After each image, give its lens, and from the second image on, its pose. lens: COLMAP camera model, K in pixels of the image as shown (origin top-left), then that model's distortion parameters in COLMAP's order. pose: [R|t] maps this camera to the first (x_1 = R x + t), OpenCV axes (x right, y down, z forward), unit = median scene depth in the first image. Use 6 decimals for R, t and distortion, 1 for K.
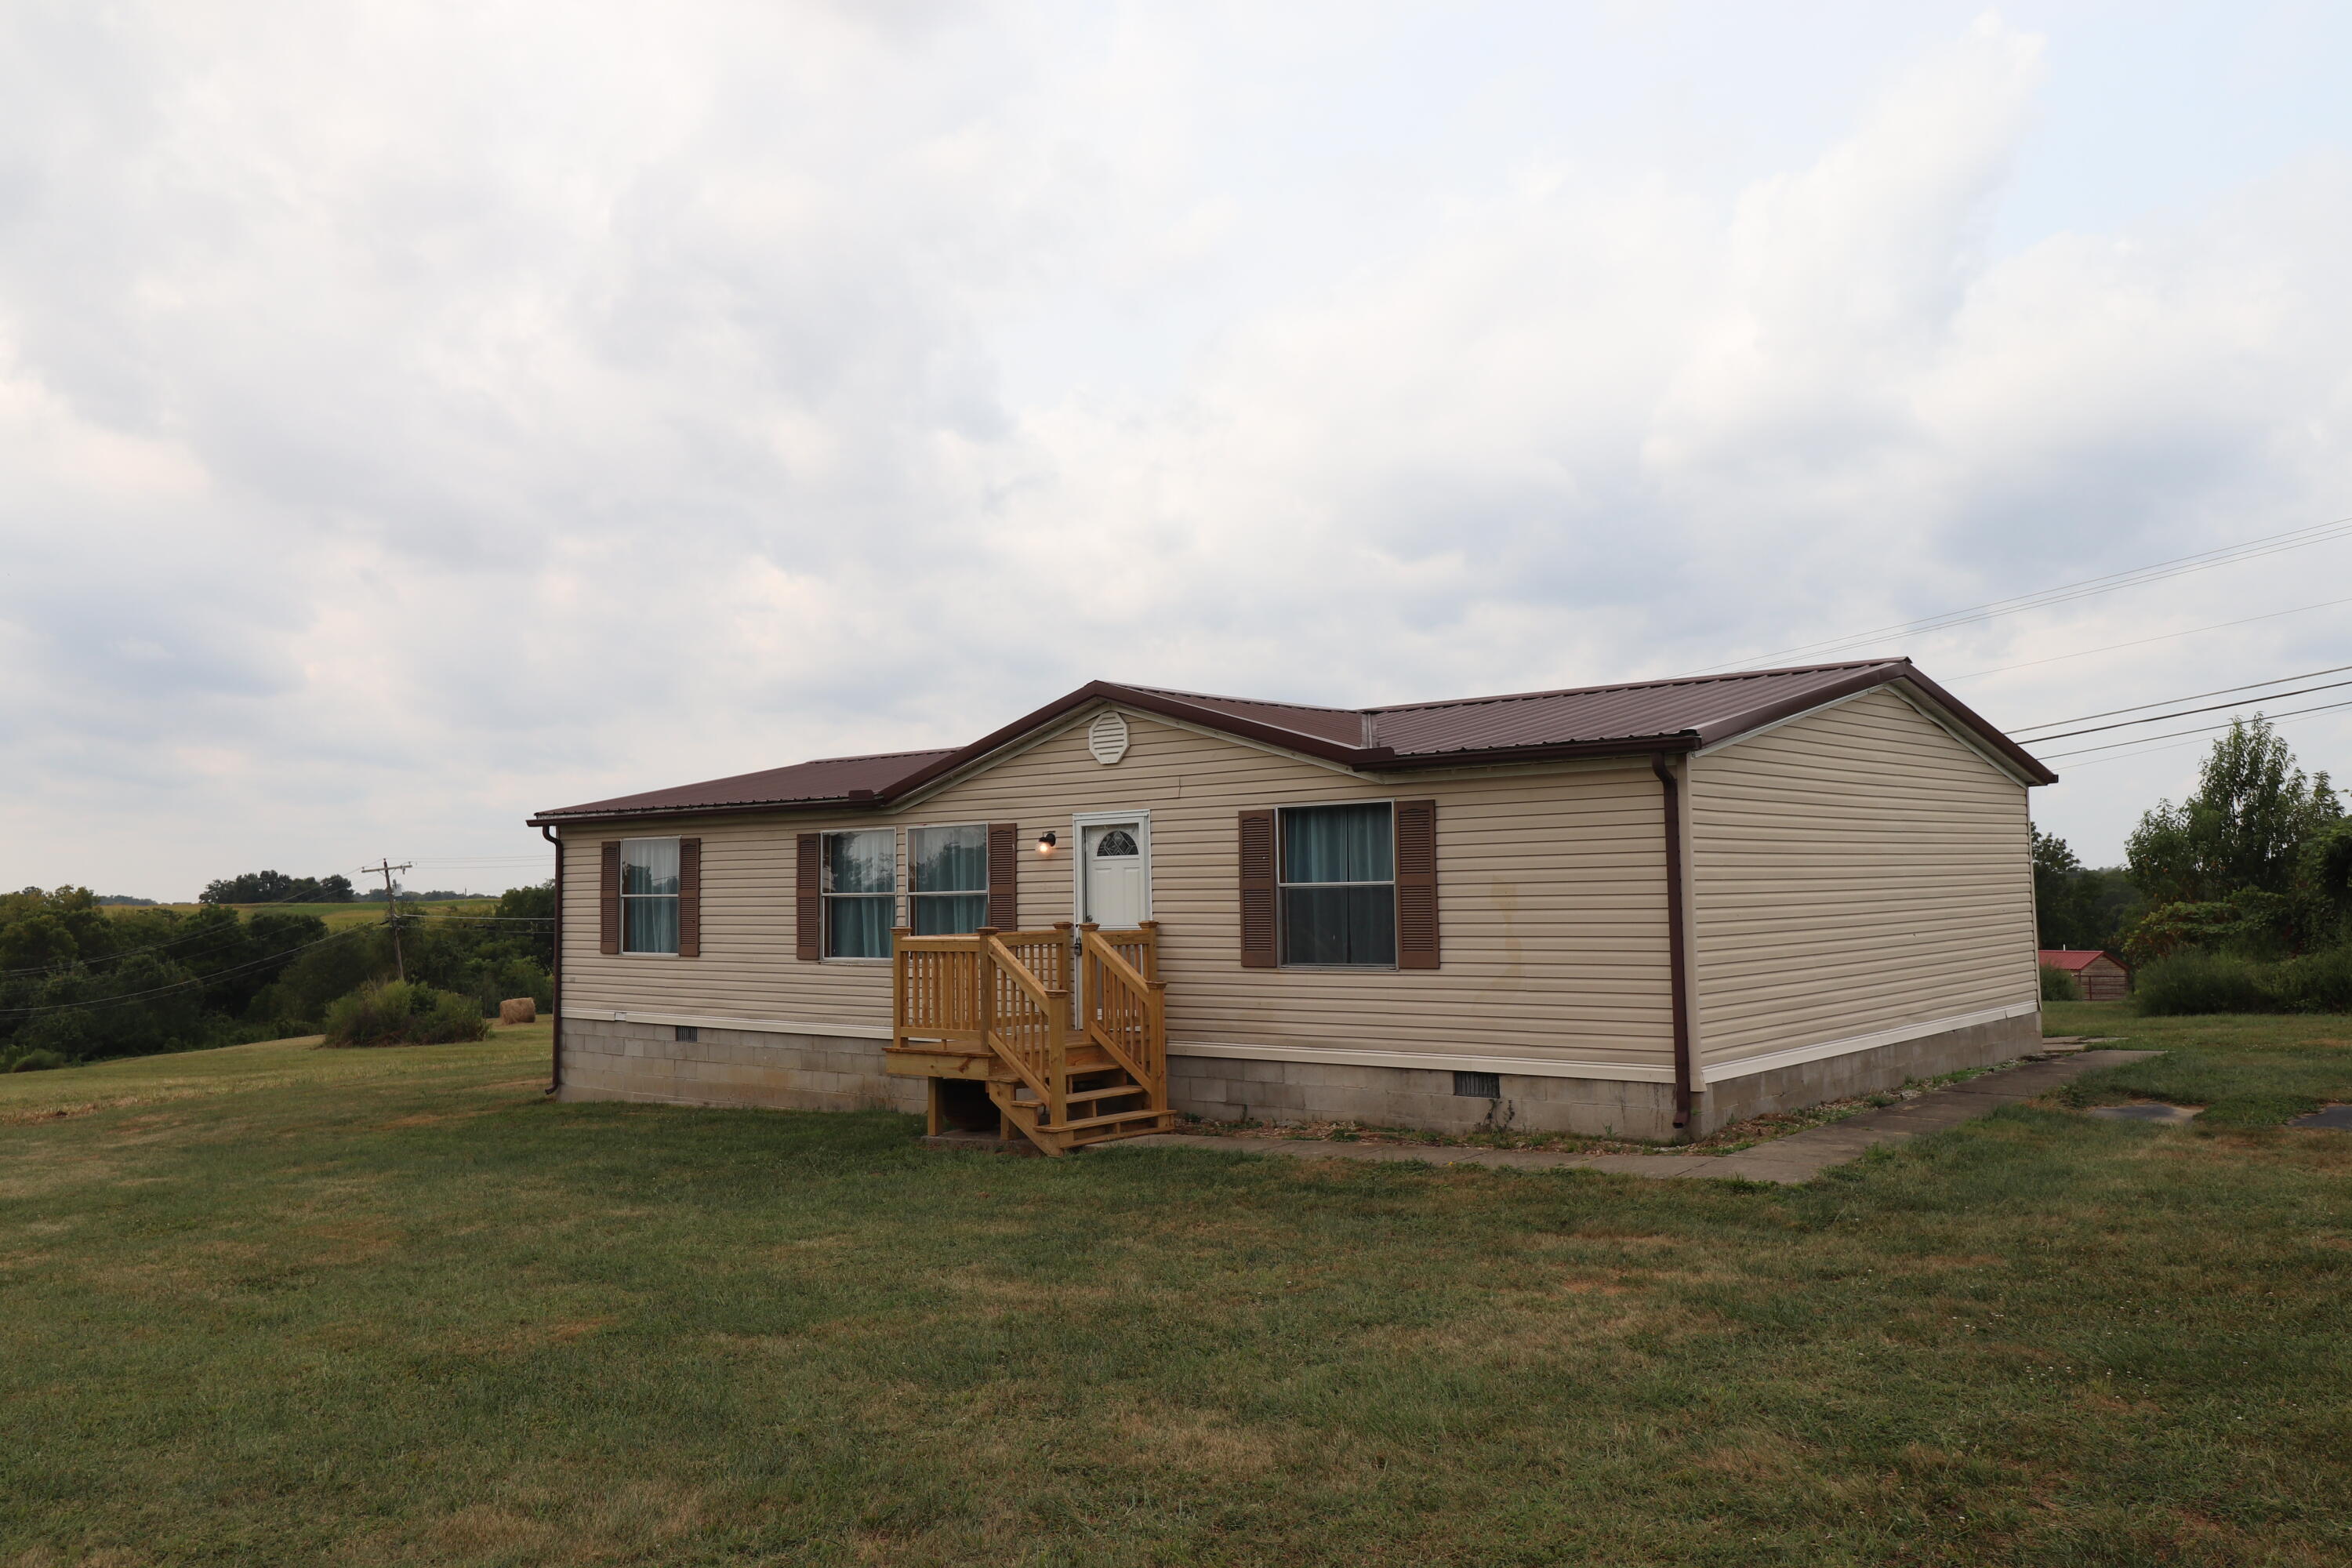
lens RADIAL K [[2058.0, 0, 1186.4], [0, 2058.0, 772.2], [0, 0, 1]] dist [0.004849, 0.015386]
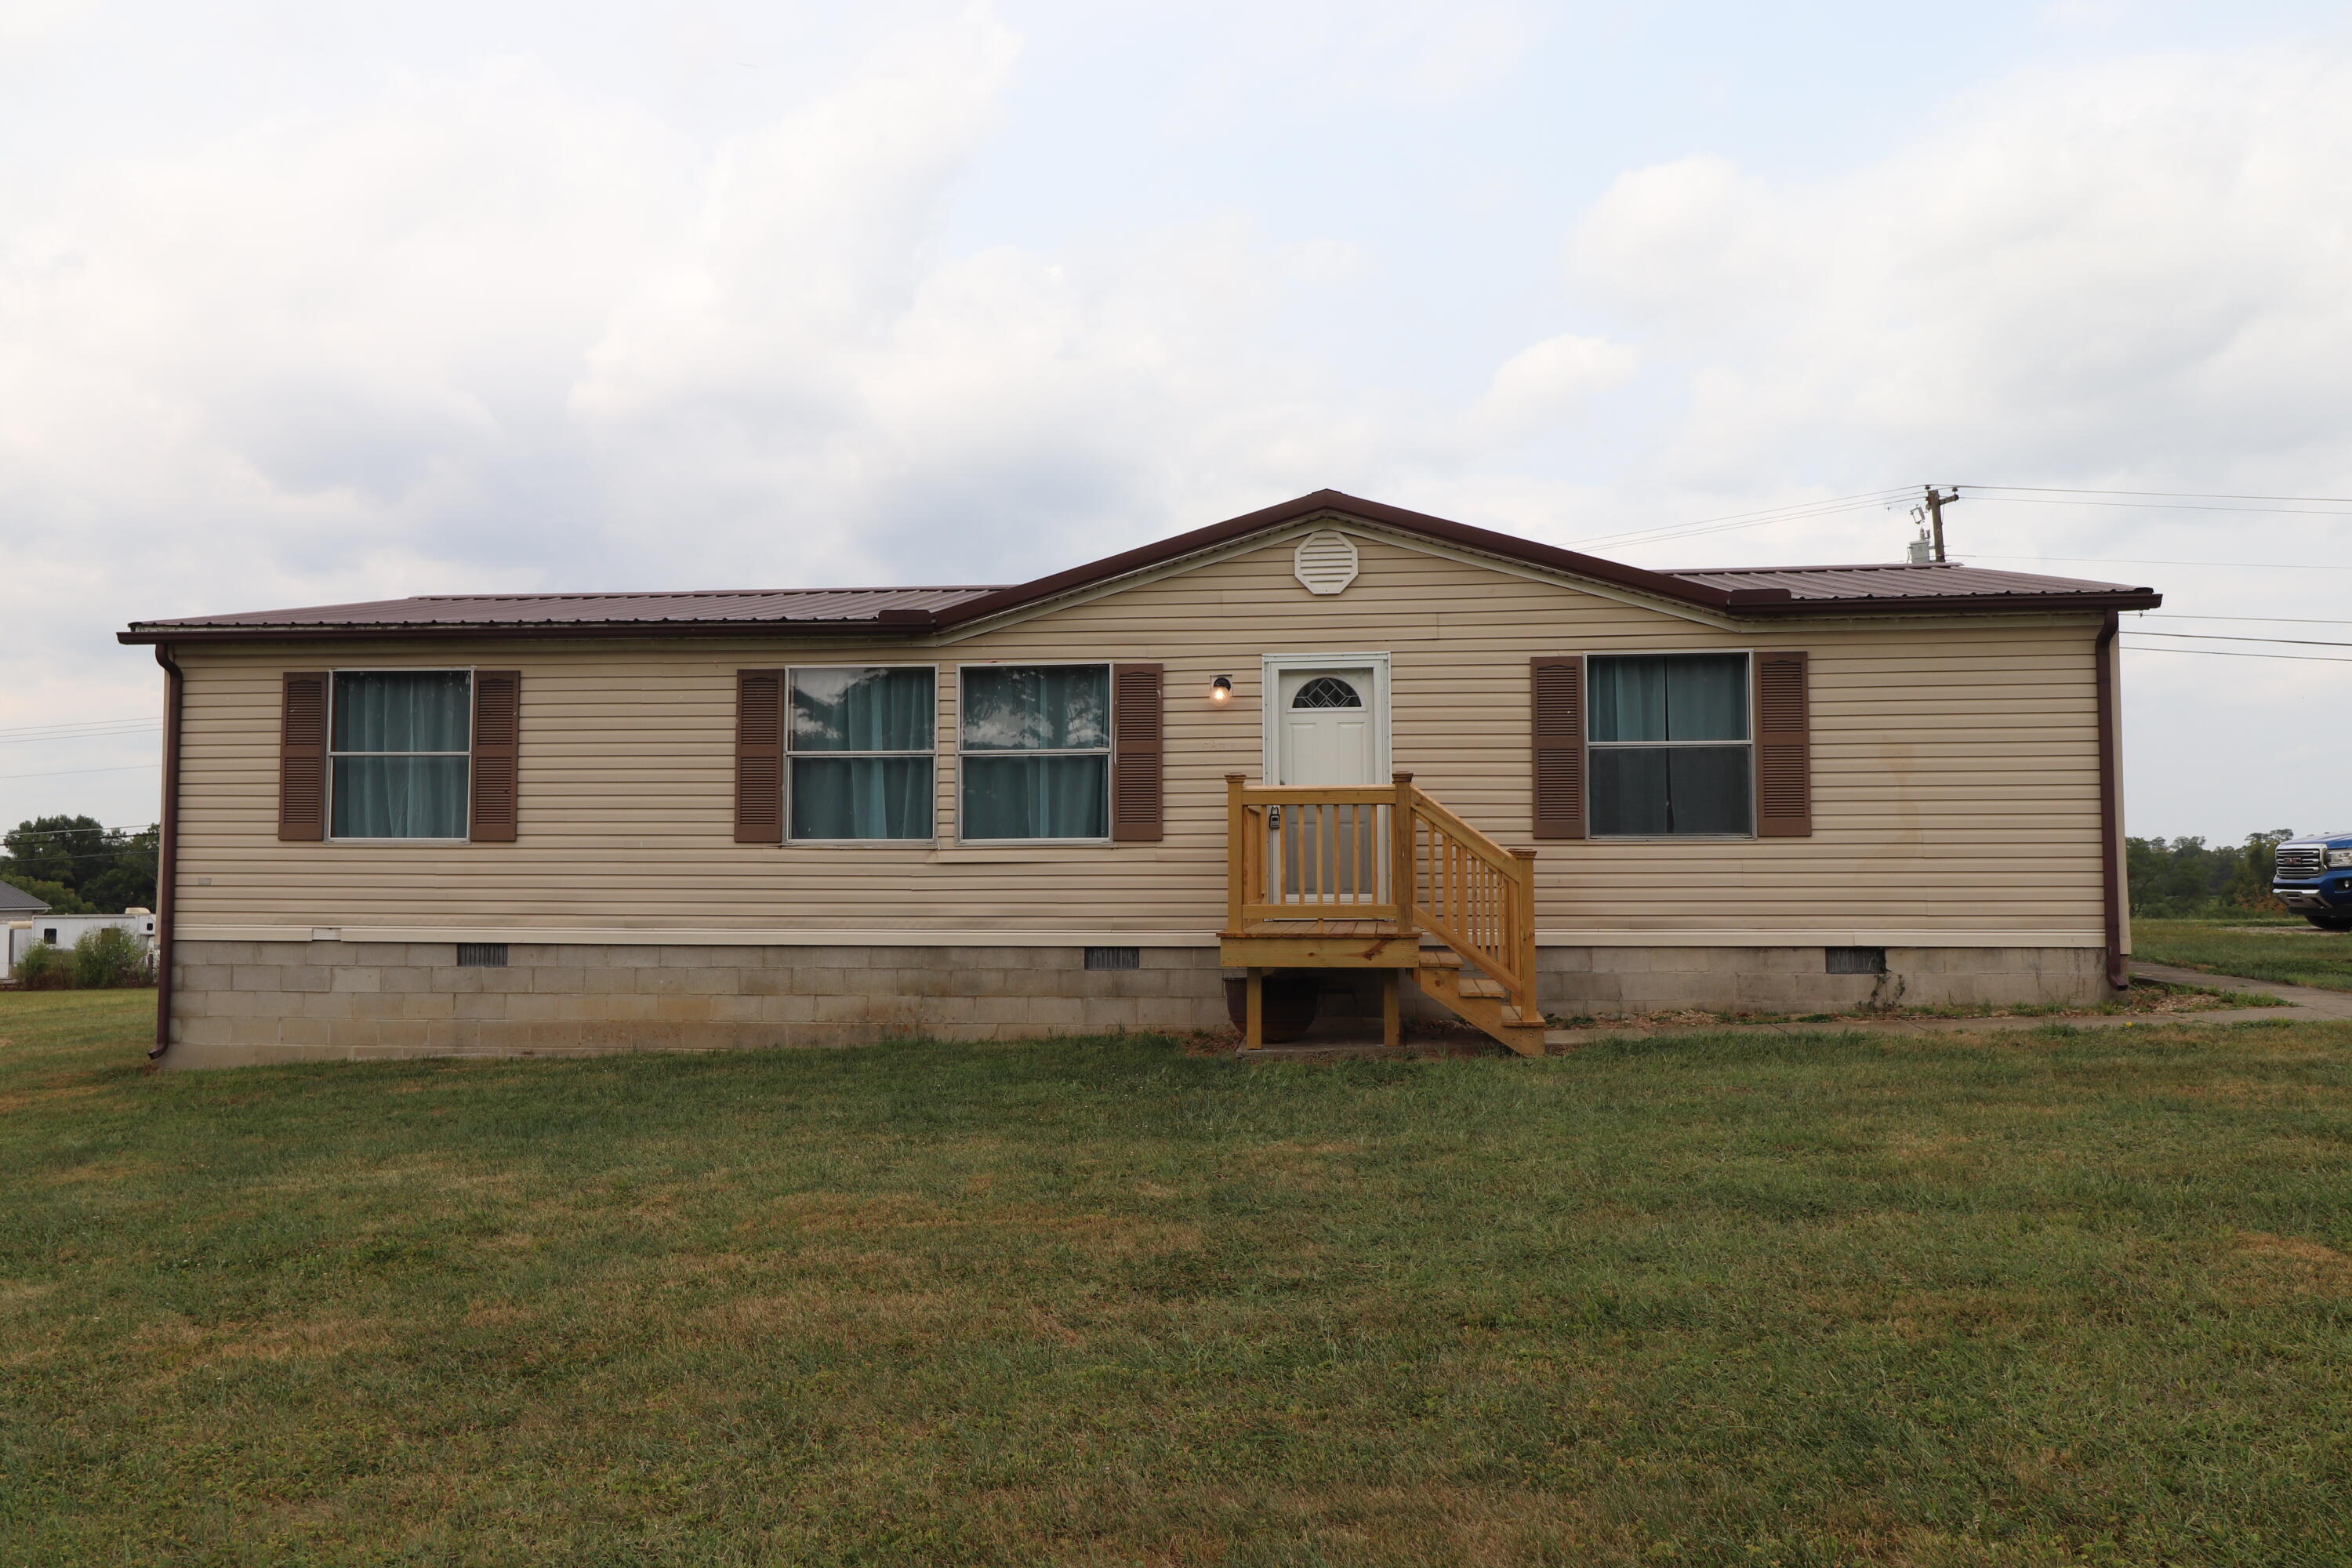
lens RADIAL K [[2058.0, 0, 1178.1], [0, 2058.0, 793.0], [0, 0, 1]] dist [0.004849, 0.015386]
pose [[0.803978, 0.035863, 0.593577, -0.568786], [-0.042281, 0.999101, -0.003097, 0.080010], [-0.593154, -0.022607, 0.804771, 0.379496]]
